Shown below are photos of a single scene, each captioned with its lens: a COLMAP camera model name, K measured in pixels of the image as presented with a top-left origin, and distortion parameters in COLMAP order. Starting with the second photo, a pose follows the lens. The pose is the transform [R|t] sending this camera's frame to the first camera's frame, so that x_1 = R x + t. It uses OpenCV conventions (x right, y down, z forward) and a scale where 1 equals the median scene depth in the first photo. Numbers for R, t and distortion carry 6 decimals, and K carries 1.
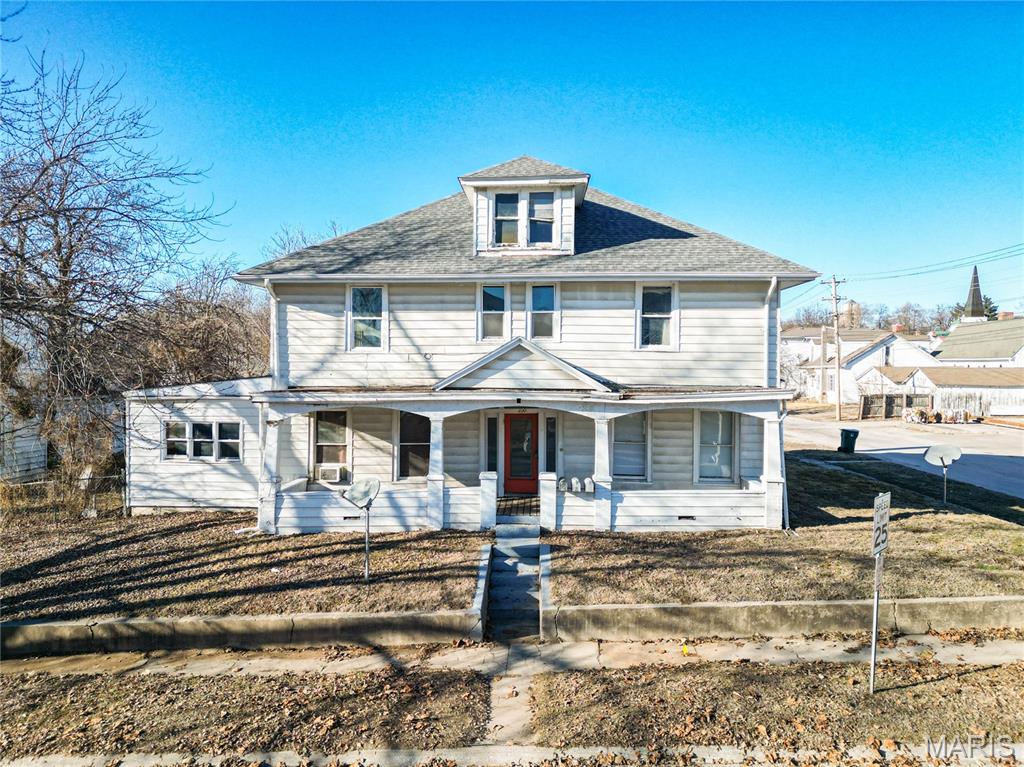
lens RADIAL K [[724.4, 0, 512.0], [0, 724.4, 383.5], [0, 0, 1]] dist [0.089337, -0.086451]
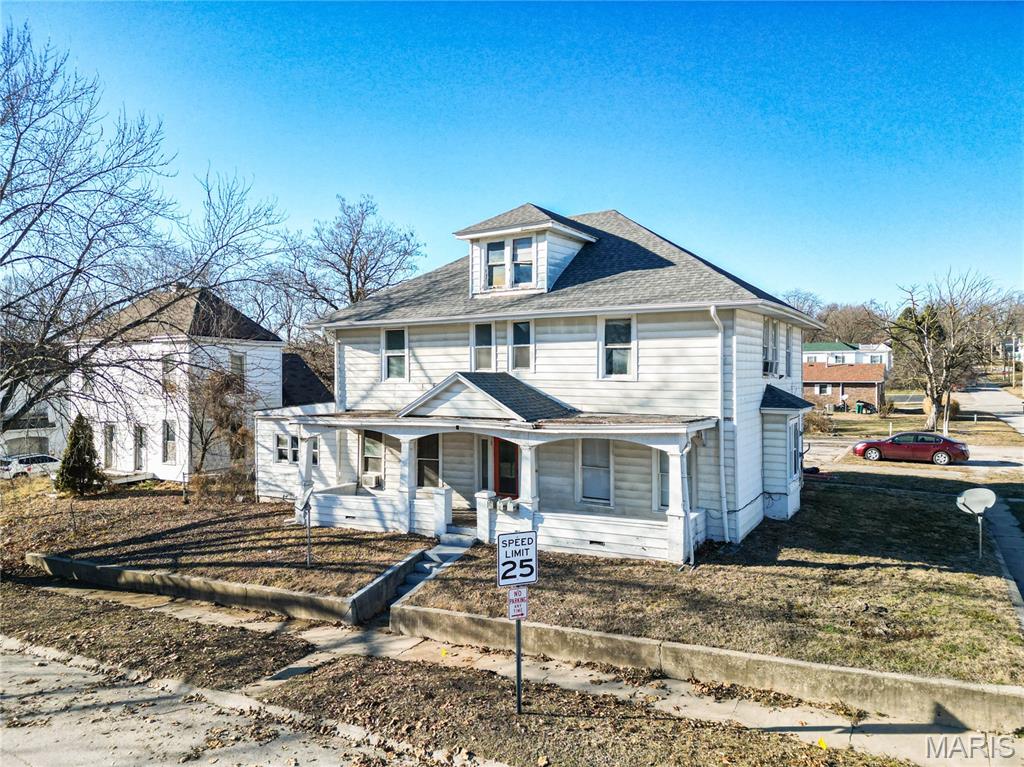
lens RADIAL K [[720.1, 0, 510.8], [0, 720.1, 380.4], [0, 0, 1]] dist [0.095081, -0.095784]
pose [[0.886321, -0.004937, -0.463045, 0.548832], [0.001825, 0.999973, -0.007167, -0.038378], [0.463068, 0.005507, 0.886306, 0.016385]]
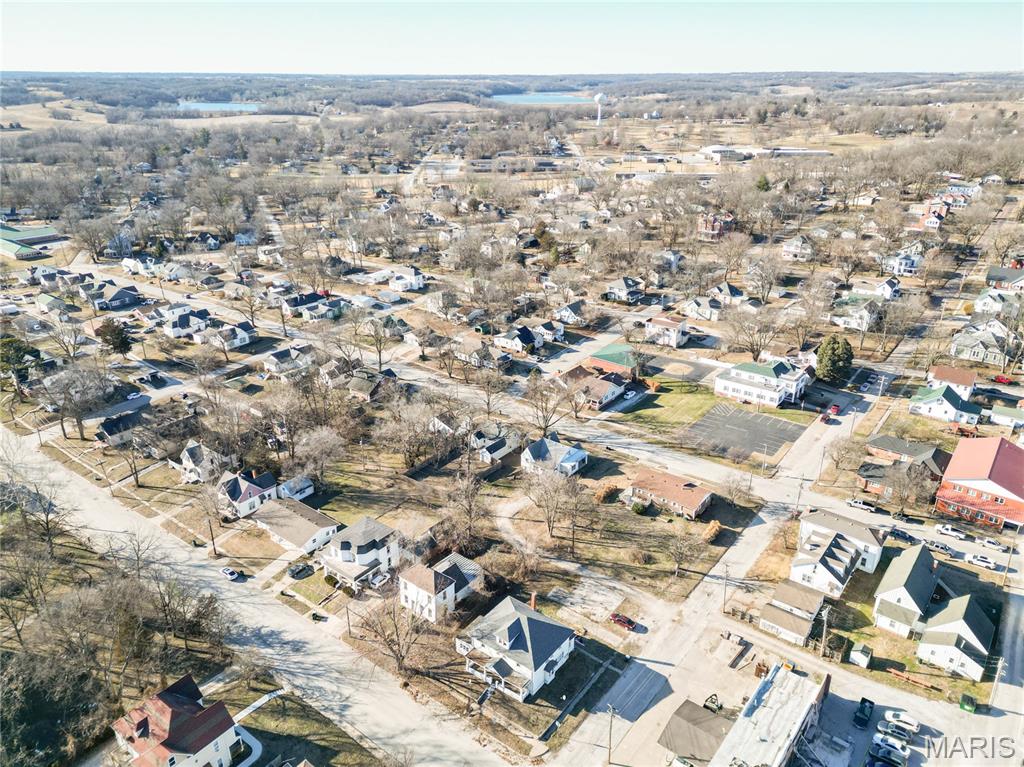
lens RADIAL K [[720.1, 0, 510.8], [0, 720.1, 380.4], [0, 0, 1]] dist [0.095081, -0.095784]
pose [[0.820212, 0.212756, -0.531024, 3.050129], [-0.001661, 0.929149, 0.369701, -4.824998], [0.572057, -0.302351, 0.762453, -3.208131]]
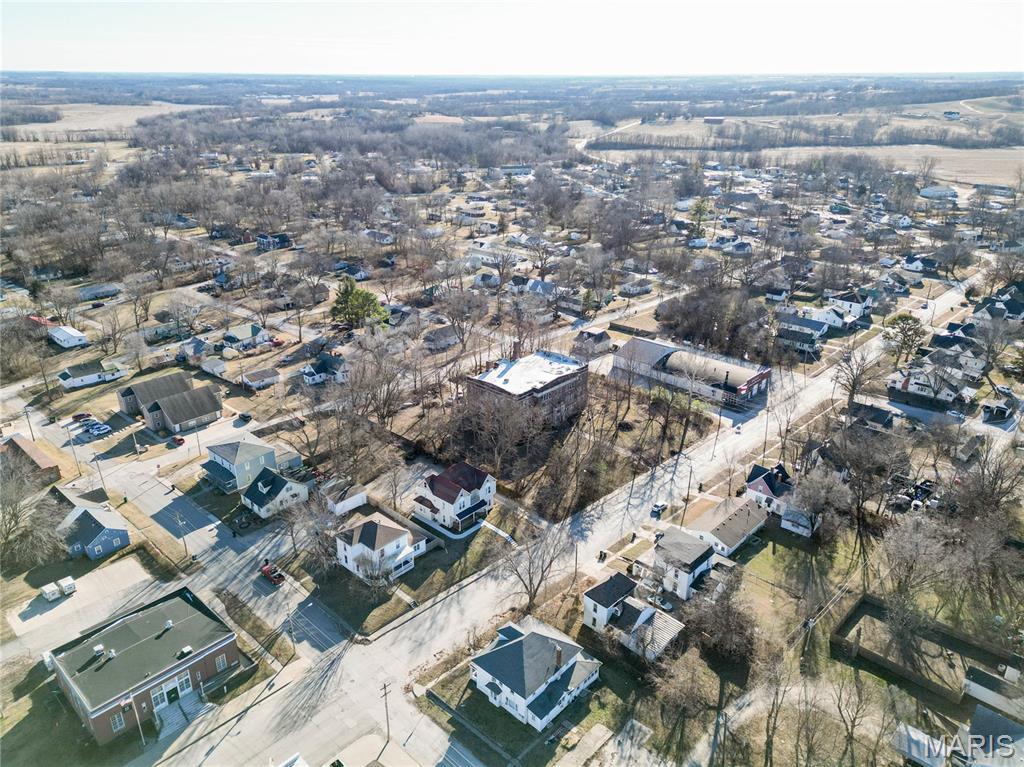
lens RADIAL K [[724.4, 0, 512.0], [0, 724.4, 383.5], [0, 0, 1]] dist [0.089337, -0.086451]
pose [[-0.638191, 0.291645, -0.712499, 4.035210], [-0.020264, 0.918786, 0.394235, -4.906470], [0.769611, 0.266035, -0.580452, 4.322818]]
